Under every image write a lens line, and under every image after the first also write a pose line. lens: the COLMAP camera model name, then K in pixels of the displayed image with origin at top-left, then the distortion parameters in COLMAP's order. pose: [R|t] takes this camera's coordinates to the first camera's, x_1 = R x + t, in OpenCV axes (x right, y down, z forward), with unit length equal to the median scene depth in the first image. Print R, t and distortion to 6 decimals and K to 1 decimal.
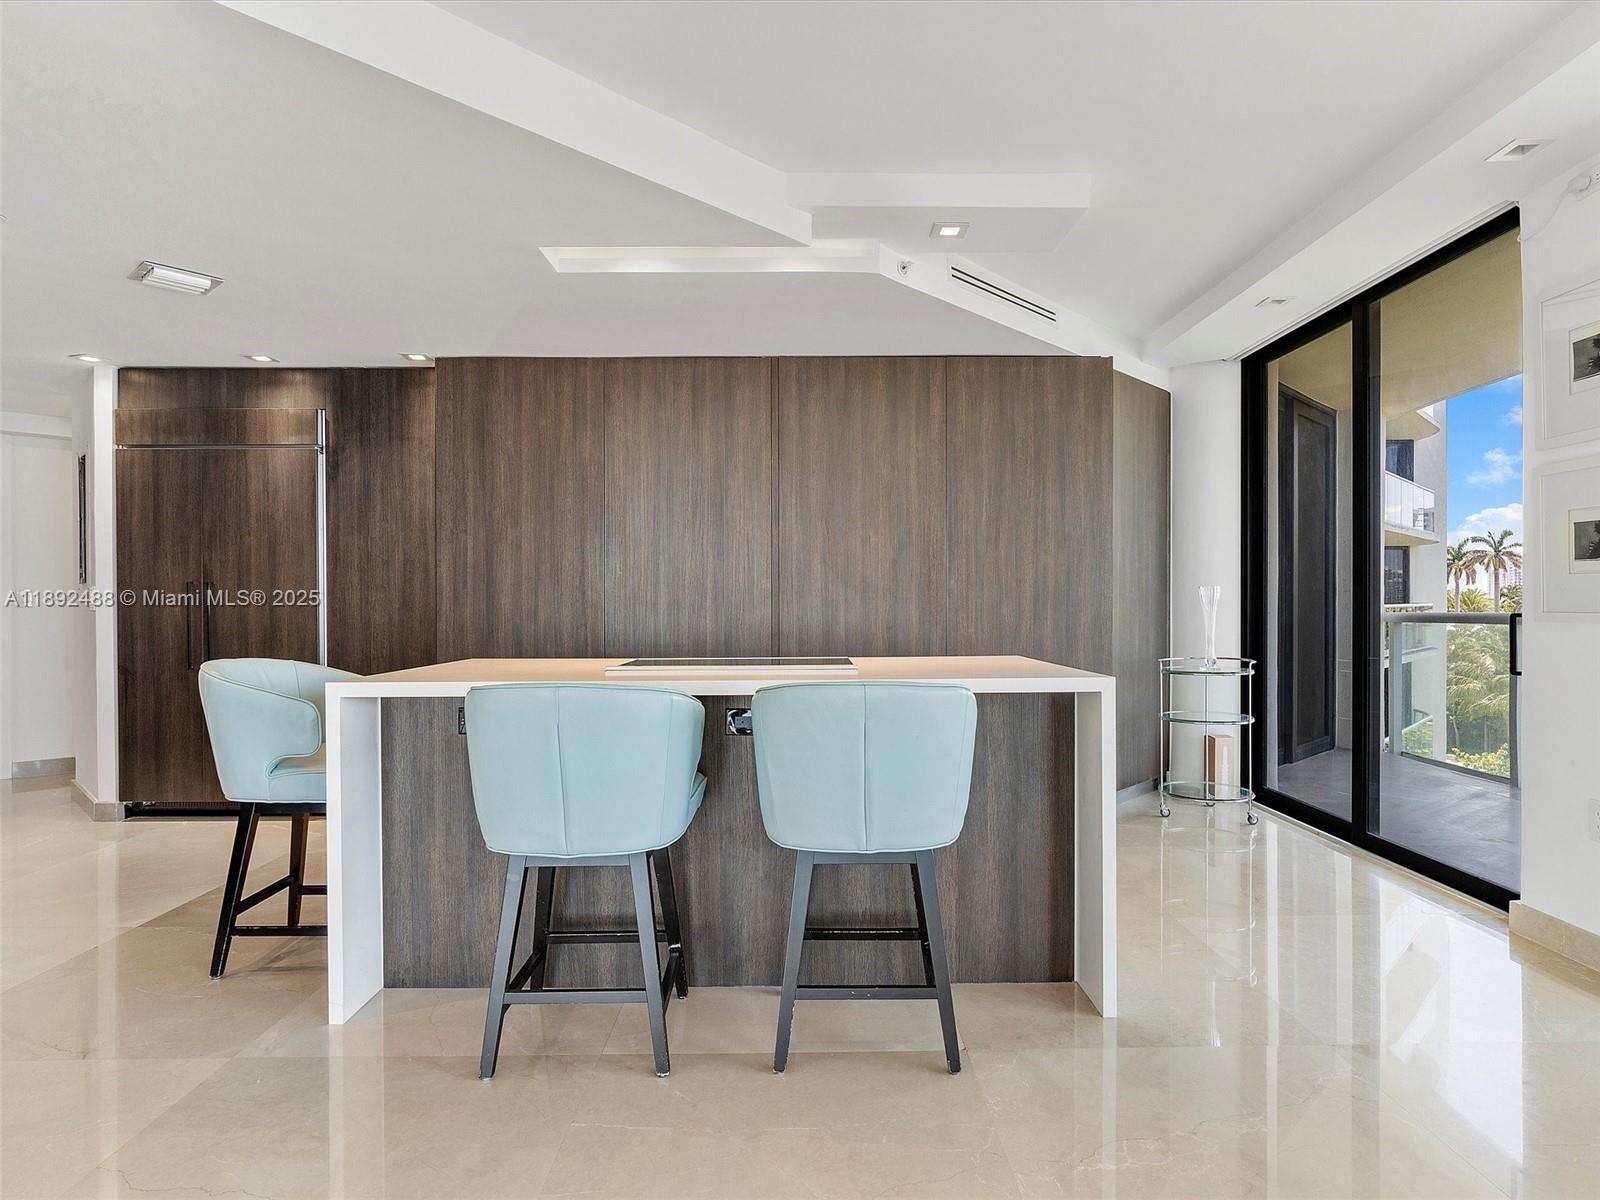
lens RADIAL K [[905.0, 0, 801.4], [0, 905.0, 606.4], [0, 0, 1]] dist [-0.008188, 0.007196]
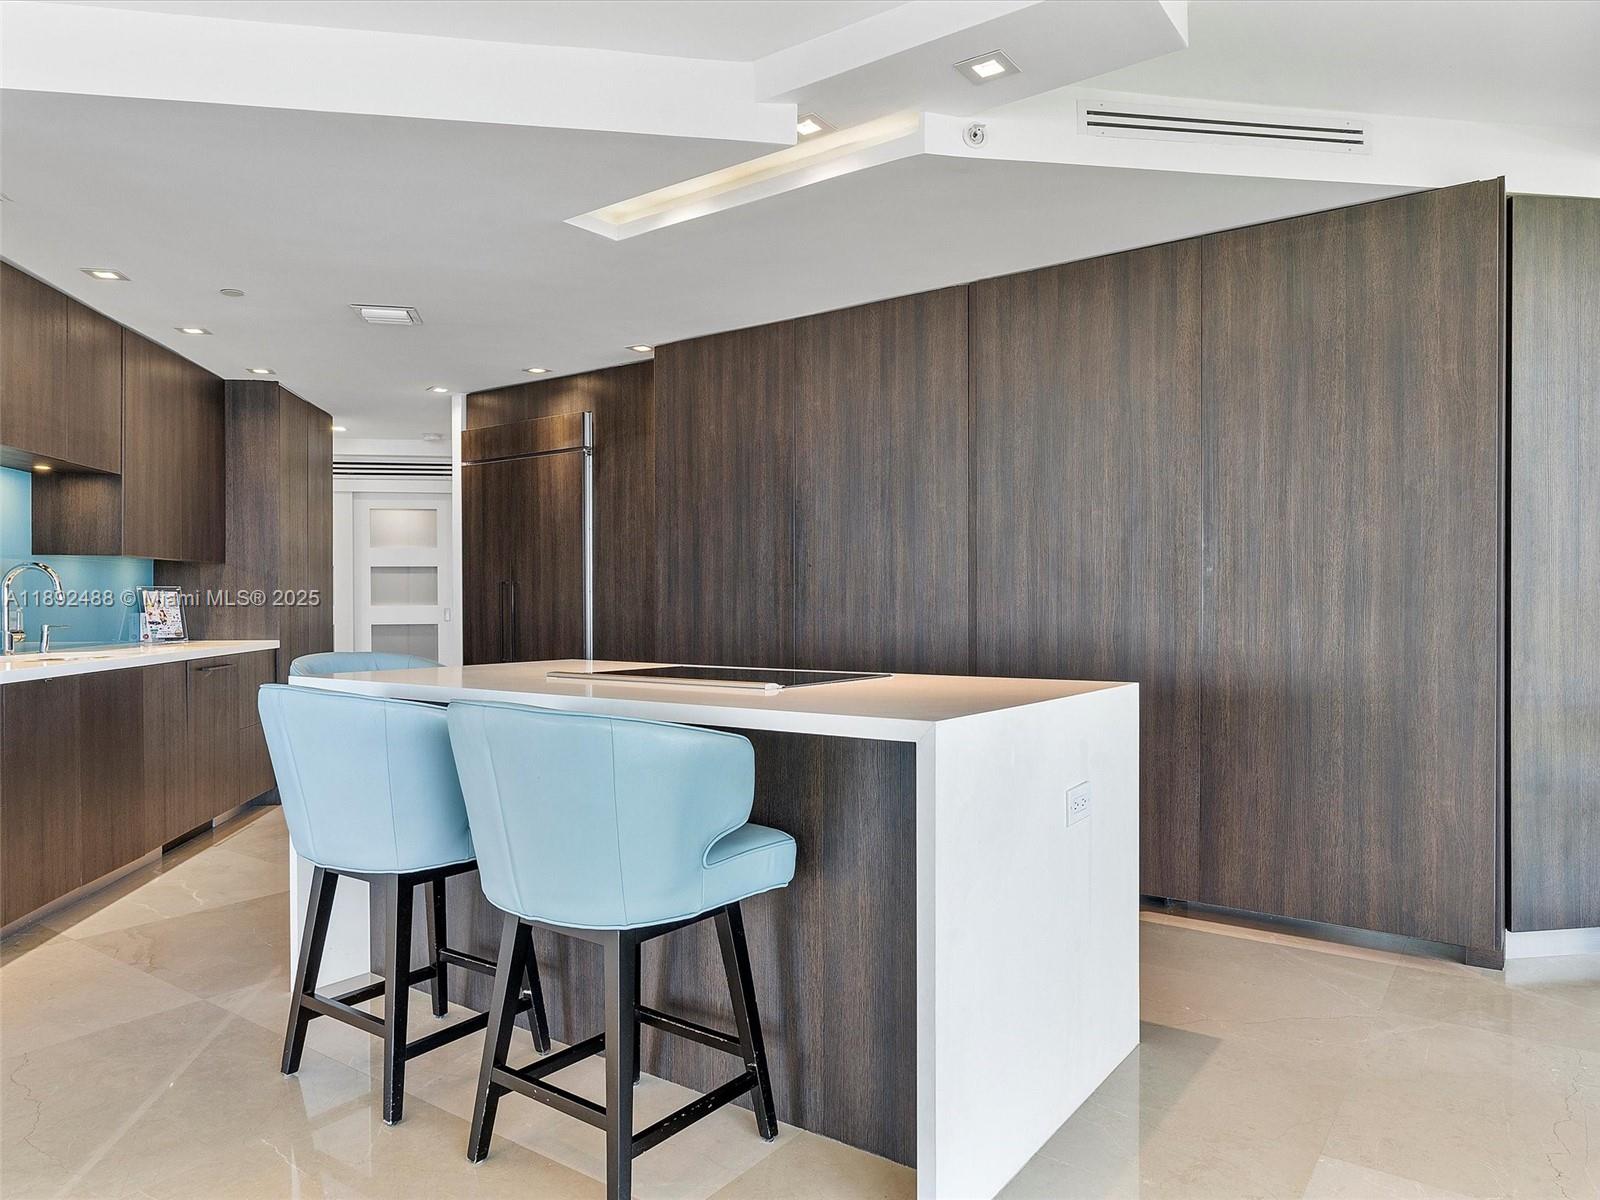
lens RADIAL K [[1047.5, 0, 807.9], [0, 1047.5, 605.4], [0, 0, 1]] dist [0.002377, -0.001238]
pose [[0.808666, 0.002240, -0.588263, 0.383793], [-0.000686, 0.999996, 0.002866, -0.002366], [0.588267, -0.001914, 0.808664, 0.192268]]
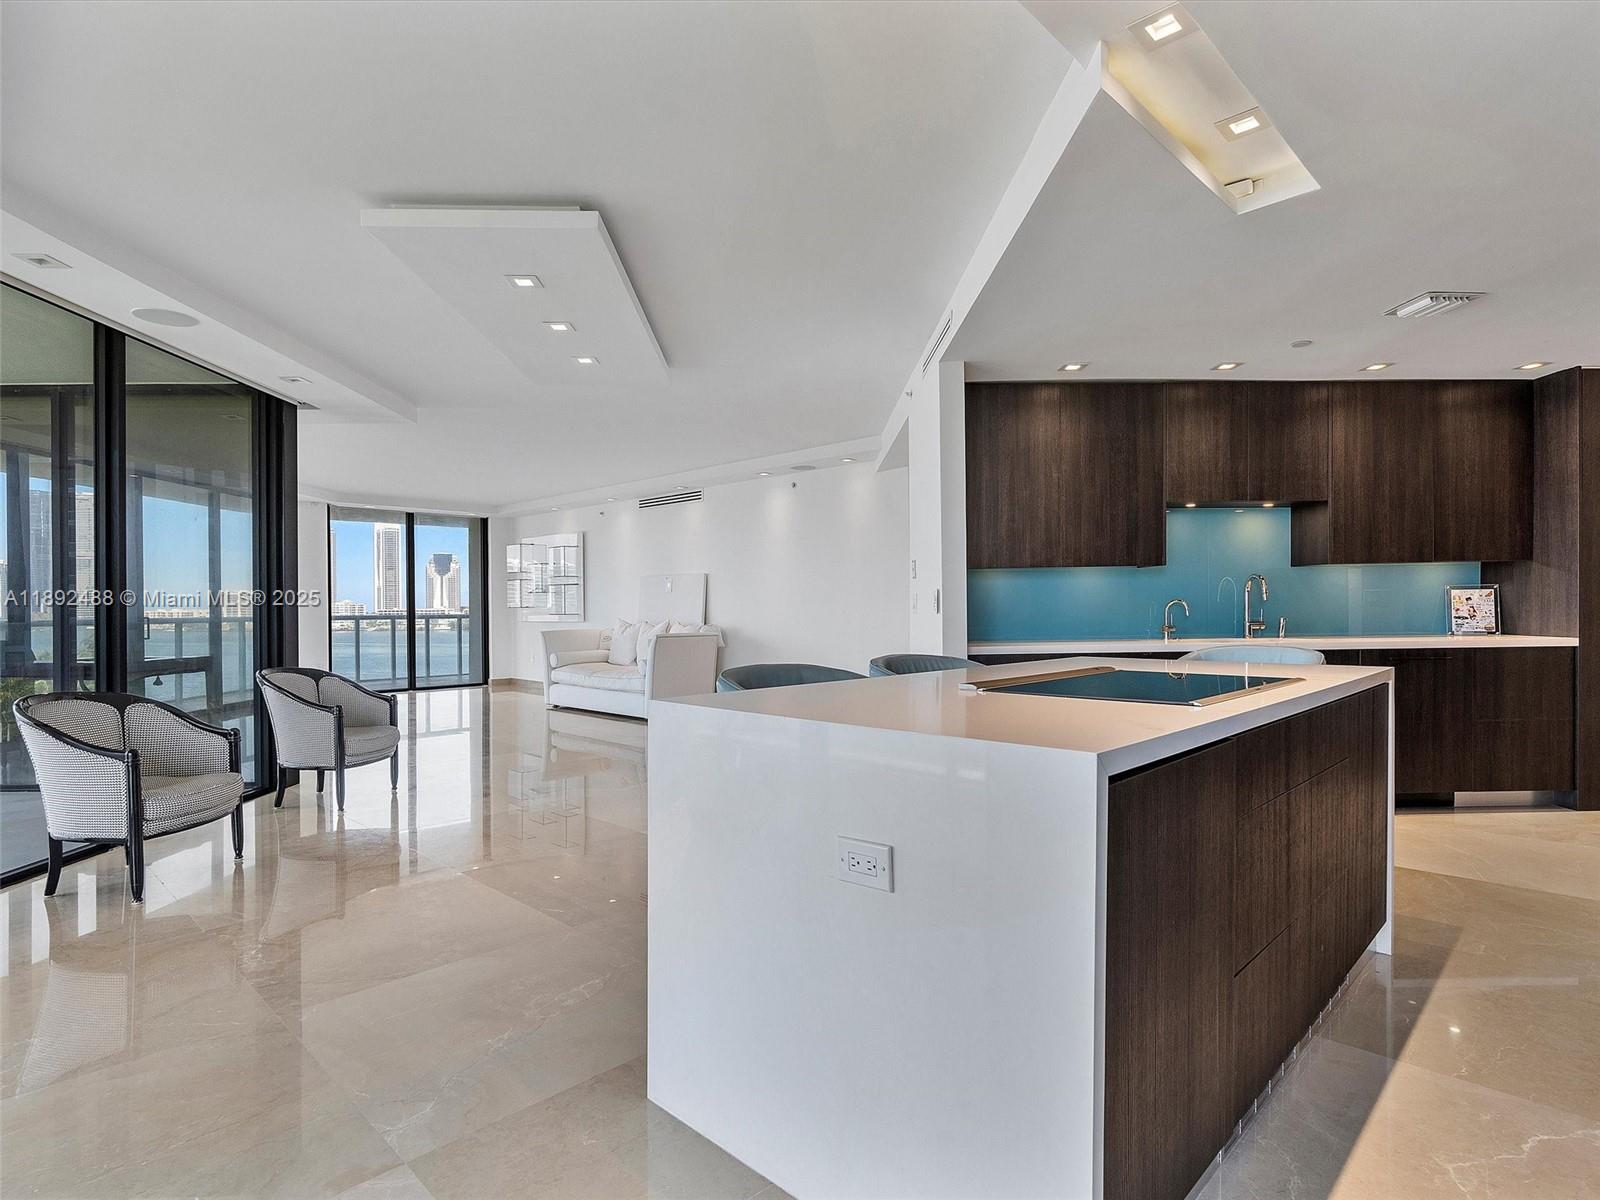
lens RADIAL K [[841.7, 0, 800.0], [0, 841.7, 604.3], [0, 0, 1]] dist [-0.000734, -0.000175]
pose [[-0.708427, 0.003957, -0.705773, 0.438983], [0.008525, 0.999959, -0.002950, 0.000506], [0.705732, -0.008106, -0.708432, 0.901630]]
